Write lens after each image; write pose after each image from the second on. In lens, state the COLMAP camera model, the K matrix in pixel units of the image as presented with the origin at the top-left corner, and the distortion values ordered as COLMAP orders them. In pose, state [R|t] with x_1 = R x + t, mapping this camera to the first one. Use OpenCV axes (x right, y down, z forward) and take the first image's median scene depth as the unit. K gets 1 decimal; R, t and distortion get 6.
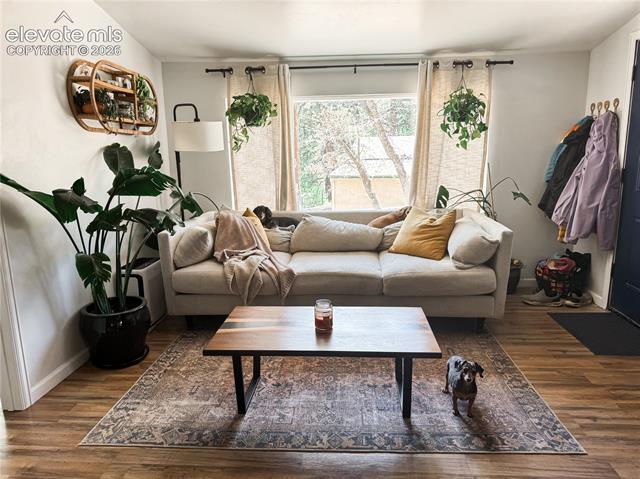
lens RADIAL K [[444.3, 0, 318.1], [0, 444.3, 242.1], [0, 0, 1]] dist [0.039363, 0.000262]
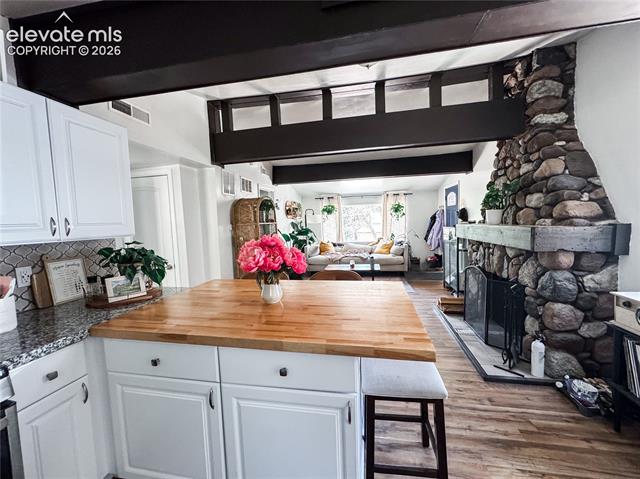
lens RADIAL K [[255.4, 0, 319.2], [0, 255.4, 237.4], [0, 0, 1]] dist [-0.000873, 0.000311]
pose [[0.992377, -0.011327, -0.122719, 0.001356], [-0.005024, 0.991221, -0.132119, 0.143035], [0.123138, 0.131729, 0.983608, -0.799311]]
